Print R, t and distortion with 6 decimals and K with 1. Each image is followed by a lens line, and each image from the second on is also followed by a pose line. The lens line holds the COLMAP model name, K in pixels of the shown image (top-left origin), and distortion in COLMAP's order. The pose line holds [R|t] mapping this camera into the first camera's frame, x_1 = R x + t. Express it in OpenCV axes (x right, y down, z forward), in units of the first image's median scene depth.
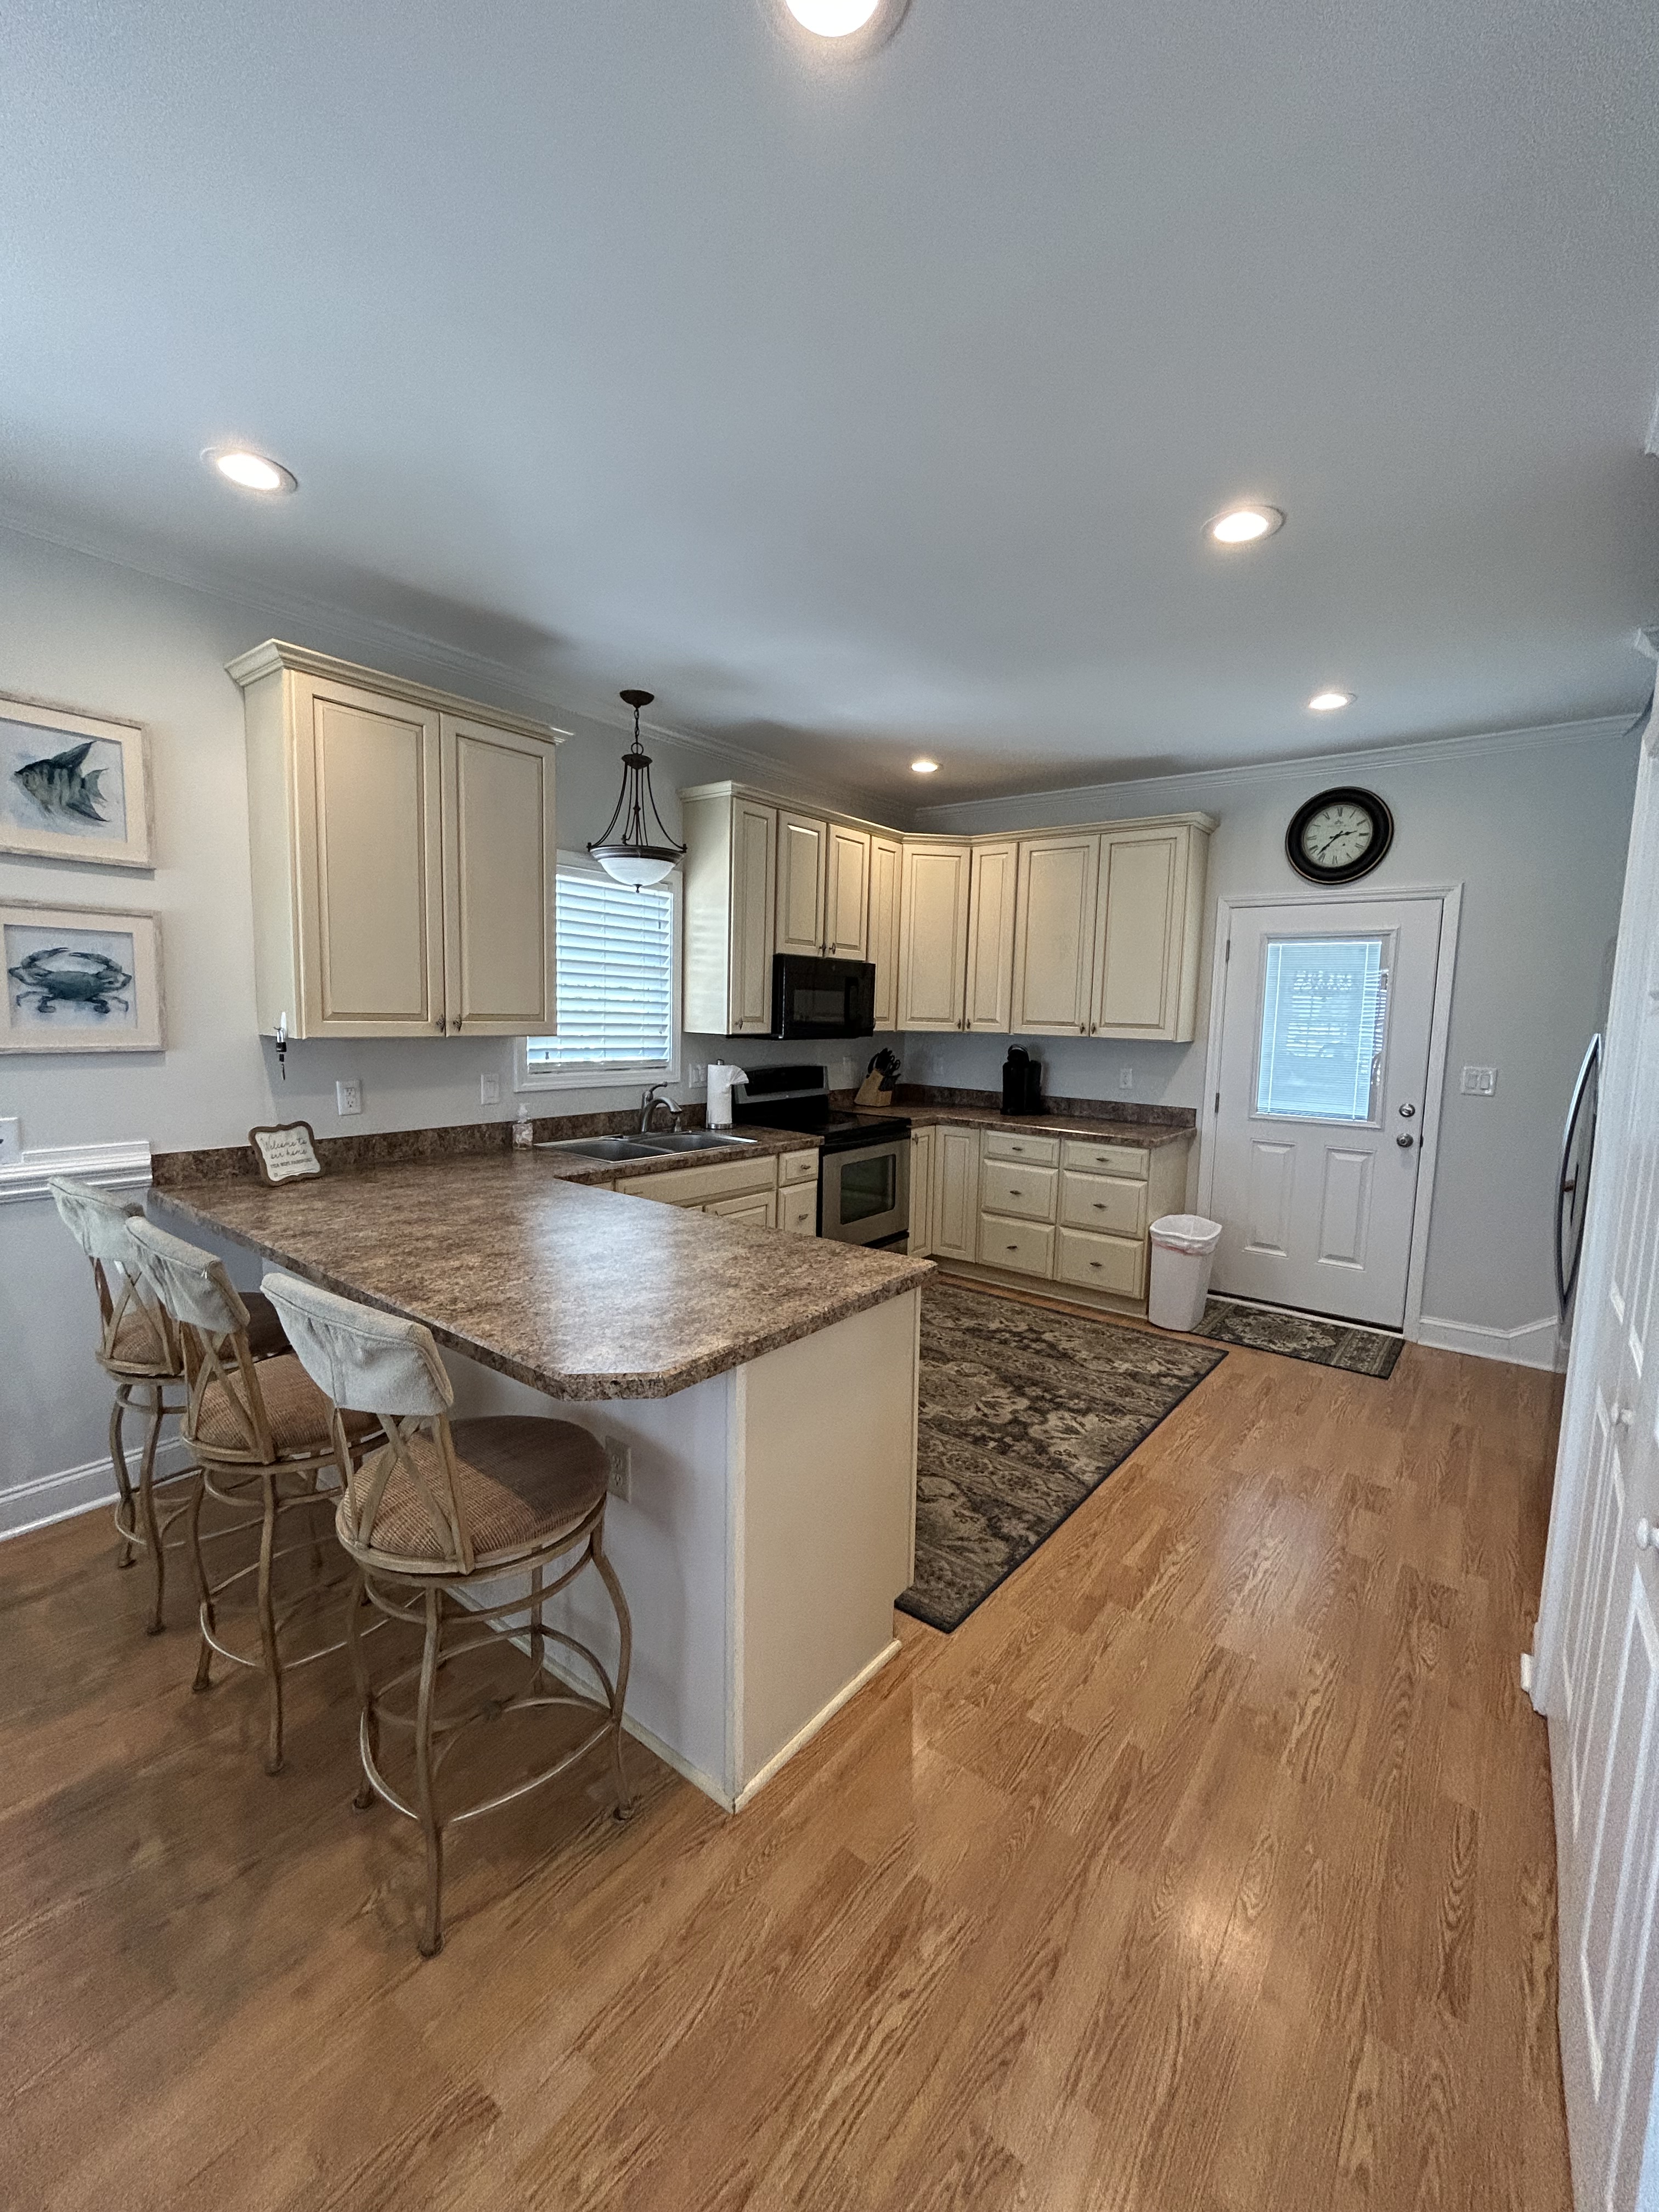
lens RADIAL K [[894.4, 0, 838.3], [0, 894.4, 1100.1], [0, 0, 1]] dist [0.000916, 0.000930]
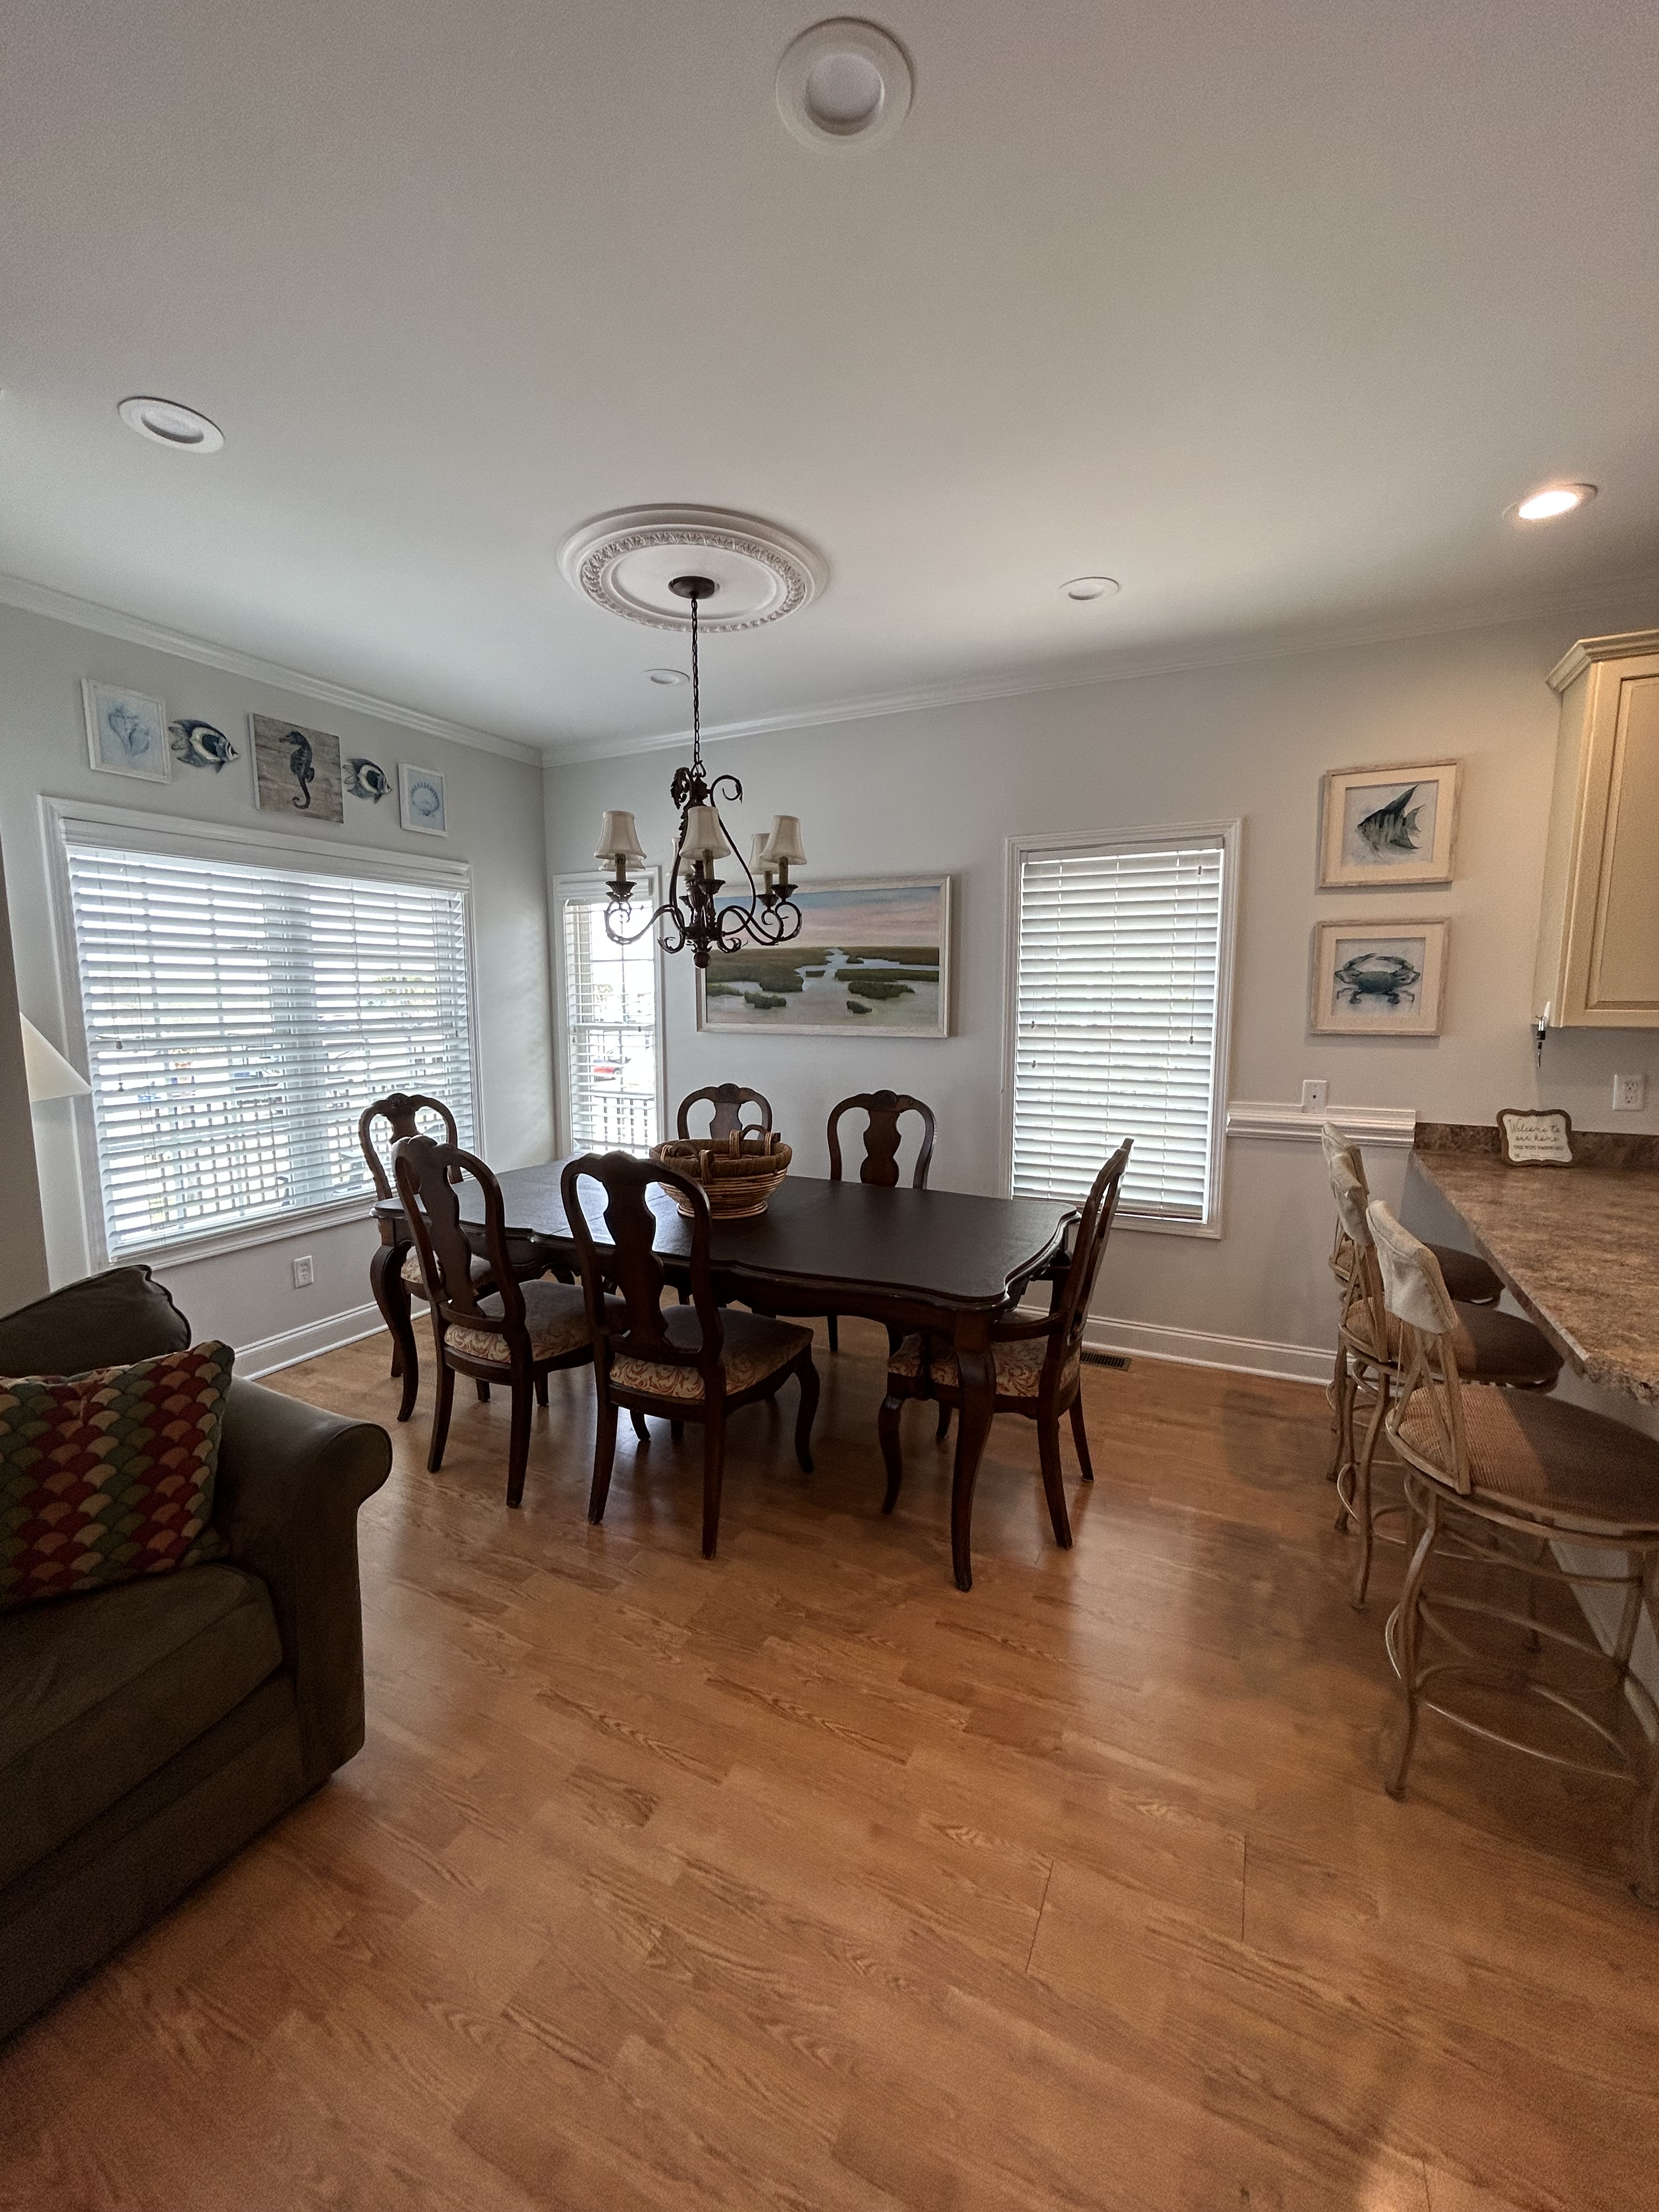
lens RADIAL K [[894.4, 0, 835.3], [0, 894.4, 1100.5], [0, 0, 1]] dist [0.000916, 0.000930]
pose [[0.201408, 0.090438, -0.975323, 0.243271], [-0.097989, 0.992594, 0.071805, 0.022667], [0.974594, 0.081109, 0.208778, -0.011904]]
